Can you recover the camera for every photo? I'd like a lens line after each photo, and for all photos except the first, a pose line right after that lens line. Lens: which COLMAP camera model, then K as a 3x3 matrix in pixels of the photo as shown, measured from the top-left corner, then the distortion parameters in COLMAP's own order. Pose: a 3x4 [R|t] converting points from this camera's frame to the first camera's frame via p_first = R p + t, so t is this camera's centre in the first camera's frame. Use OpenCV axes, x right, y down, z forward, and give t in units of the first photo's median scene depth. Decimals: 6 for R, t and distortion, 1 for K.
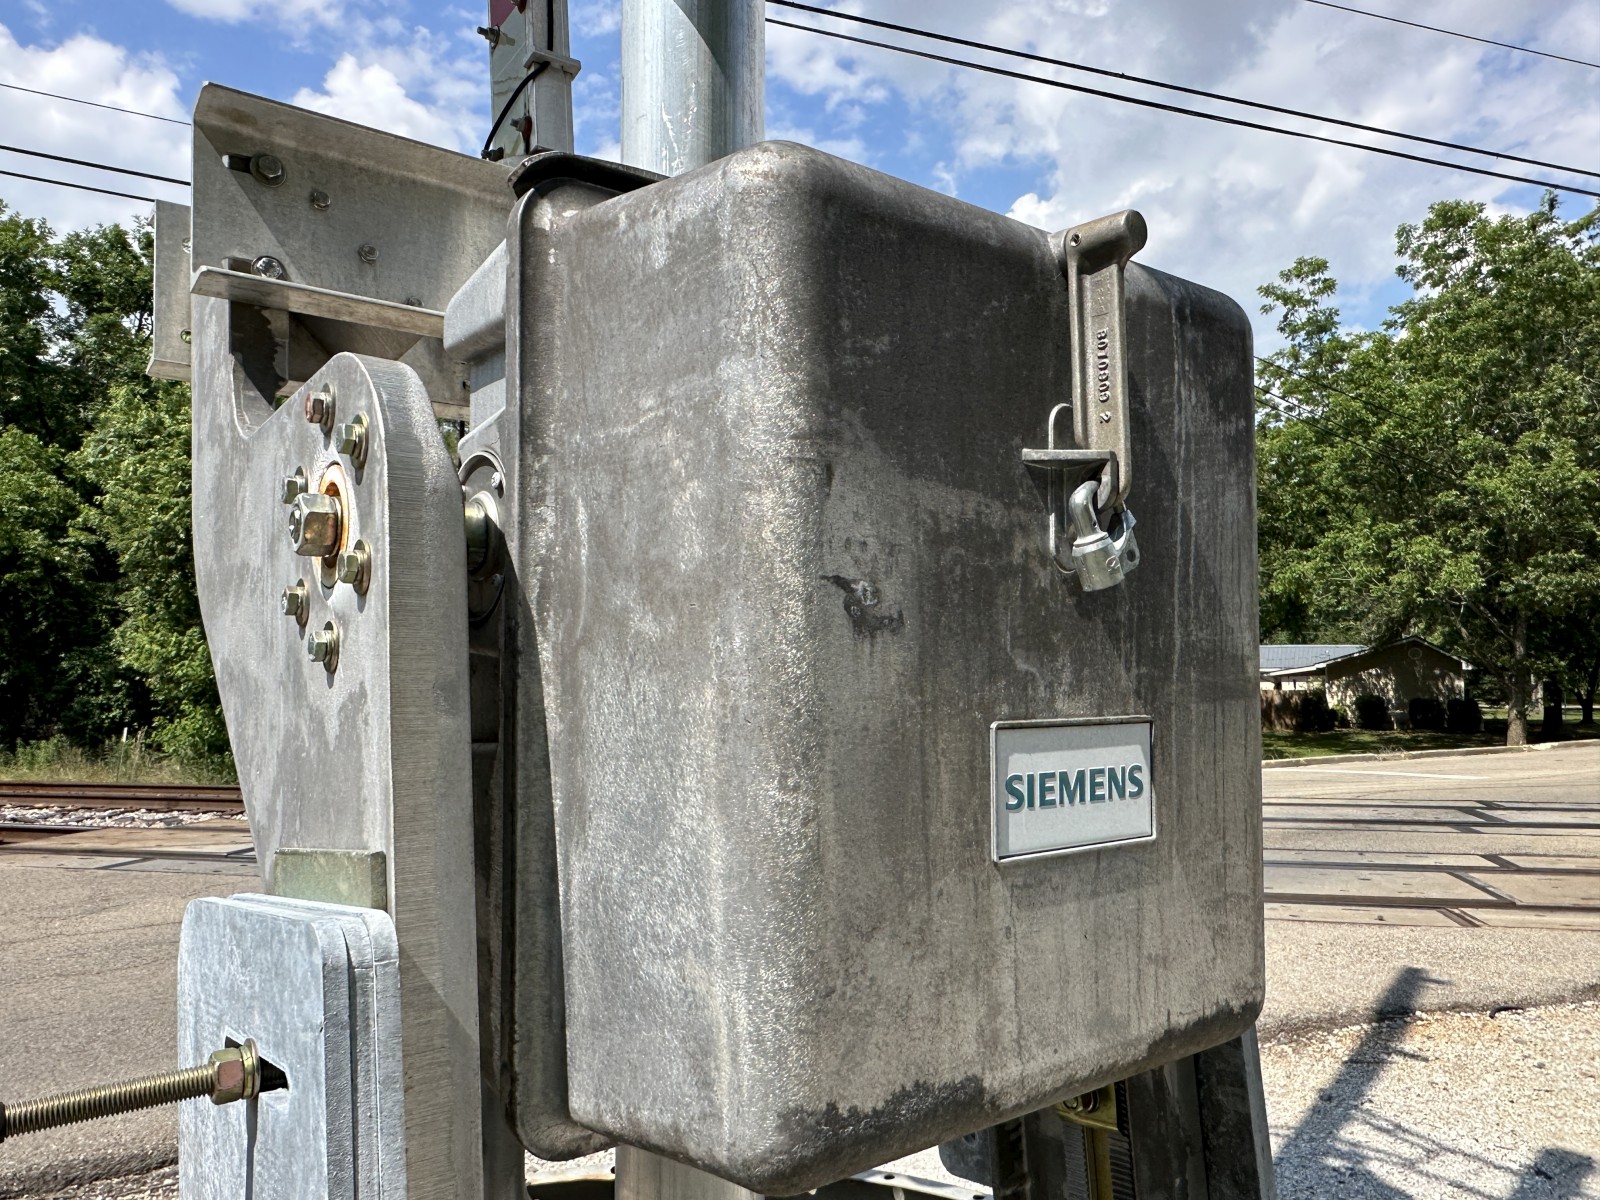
lens RADIAL K [[1145.2, 0, 800.7], [0, 1145.2, 608.7], [0, 0, 1]] dist [0.006827, 0.005220]
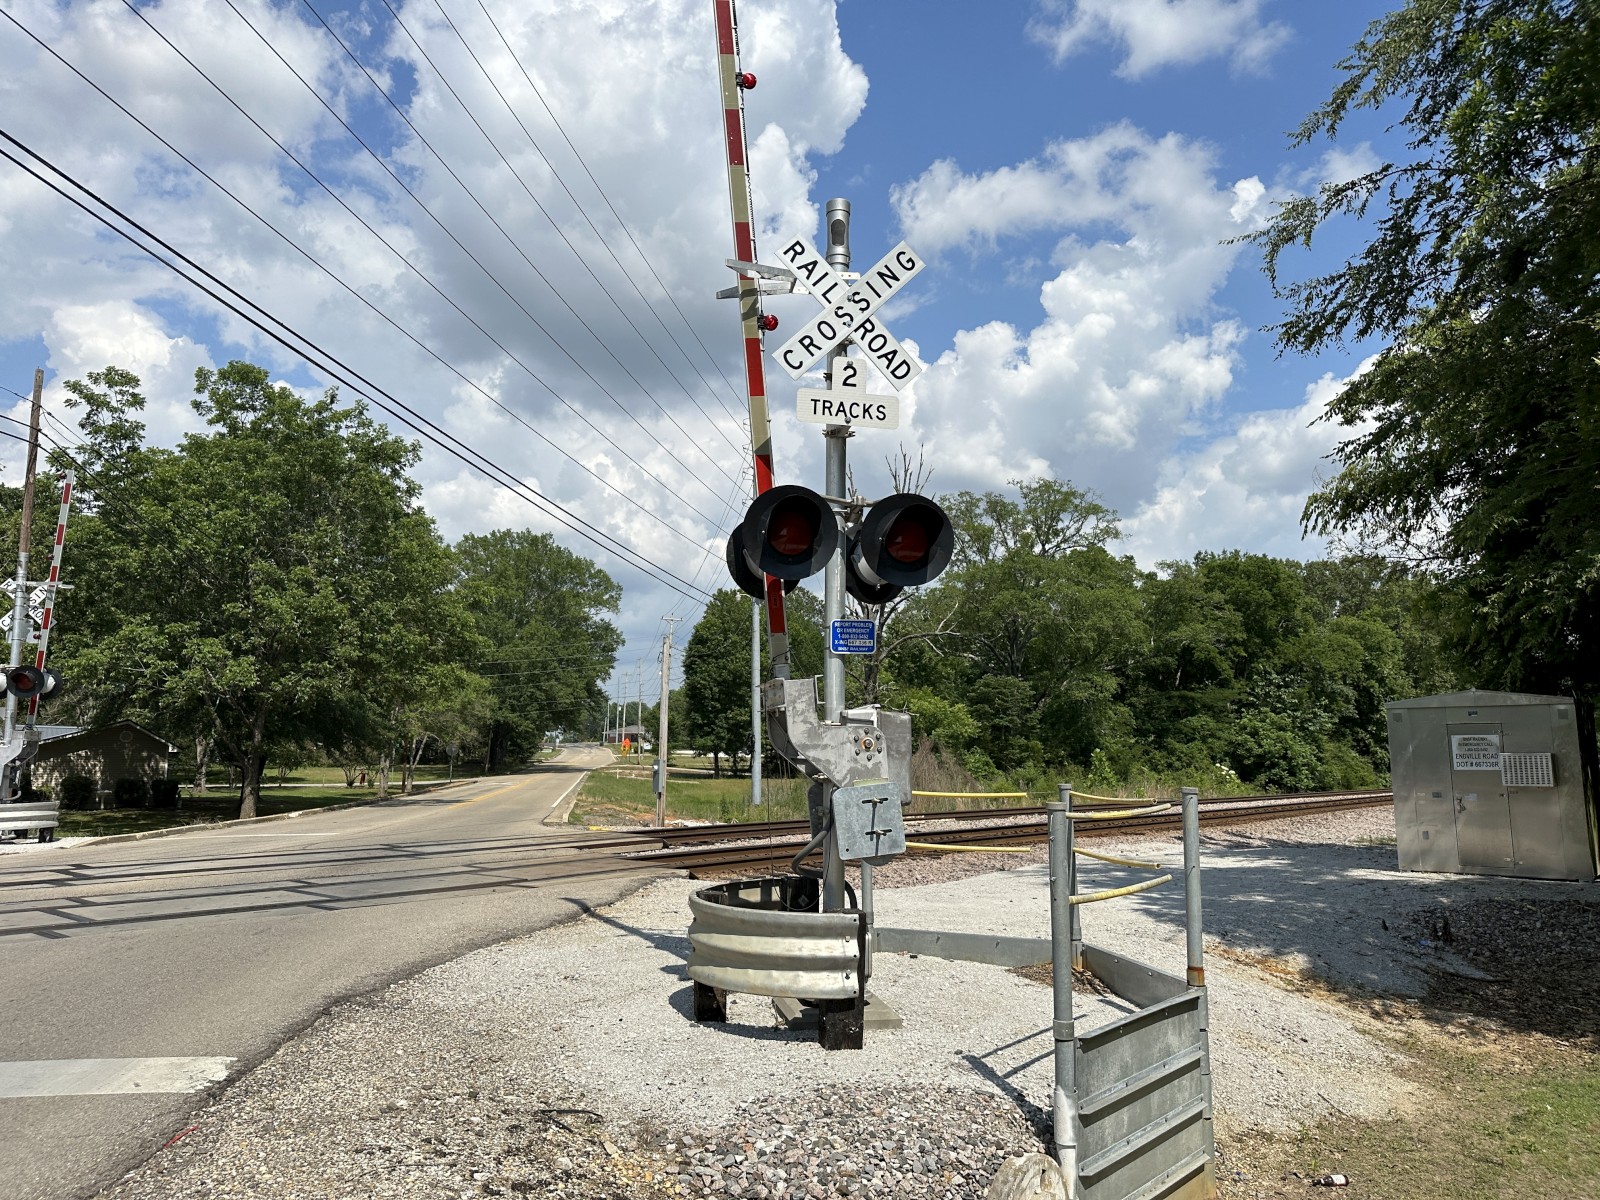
lens RADIAL K [[1099.4, 0, 778.3], [0, 1099.4, 596.3], [0, 0, 1]] dist [0.118912, -0.190860]
pose [[0.464853, 0.129879, 0.875810, -0.167165], [-0.055130, 0.991509, -0.117776, -0.002499], [-0.883670, 0.006465, 0.468066, -0.043872]]
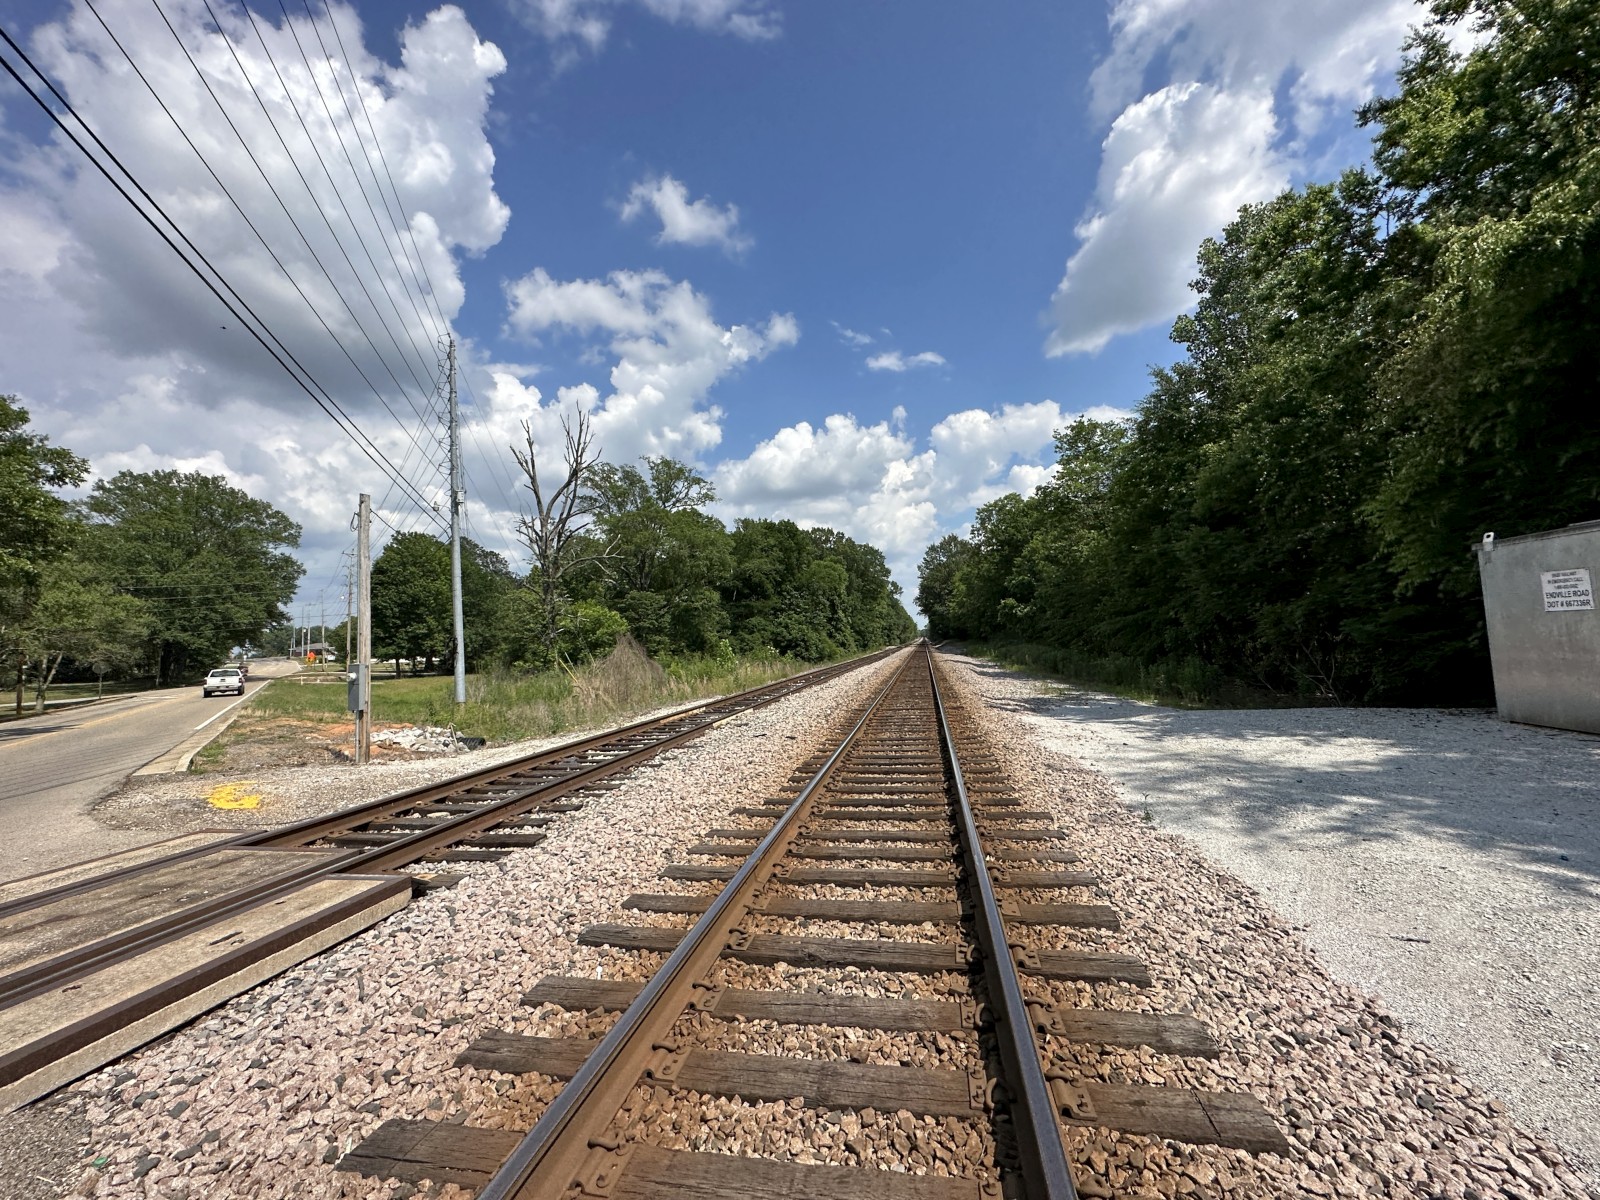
lens RADIAL K [[642.6, 0, 799.7], [0, 642.6, 605.5], [0, 0, 1]] dist [-0.001039, -0.000266]
pose [[-0.028874, 0.061008, 0.997720, 0.179374], [-0.010925, 0.998057, -0.061345, 0.013661], [-0.999523, -0.012672, -0.028151, 0.197164]]
